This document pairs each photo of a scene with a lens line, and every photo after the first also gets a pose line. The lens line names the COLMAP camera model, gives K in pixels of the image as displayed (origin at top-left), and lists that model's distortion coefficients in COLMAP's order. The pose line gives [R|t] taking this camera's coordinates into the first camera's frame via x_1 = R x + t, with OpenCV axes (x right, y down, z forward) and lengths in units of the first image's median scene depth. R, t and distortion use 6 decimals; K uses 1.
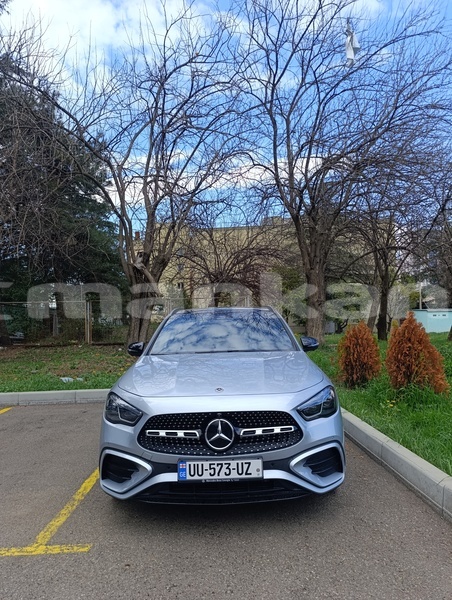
lens RADIAL K [[402.2, 0, 226.0], [0, 402.2, 325.8], [0, 0, 1]] dist [-0.000244, 0.000000]
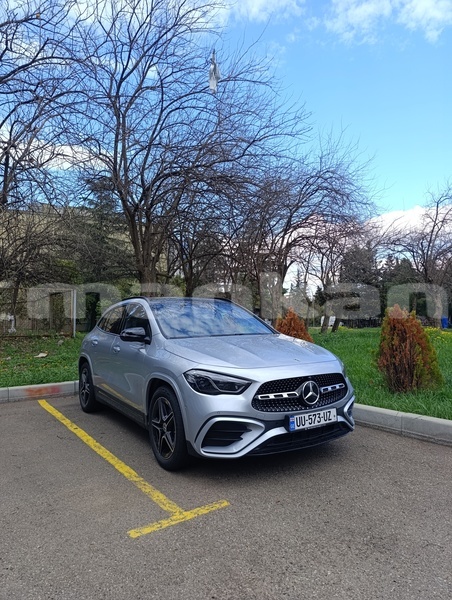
lens RADIAL K [[409.6, 0, 226.0], [0, 409.6, 300.0], [0, 0, 1]] dist [0.004235, 0.001670]
pose [[0.822345, 0.054014, 0.566420, -1.025938], [-0.030106, 0.998220, -0.051481, 0.042493], [-0.568192, 0.025283, 0.822508, 0.039838]]
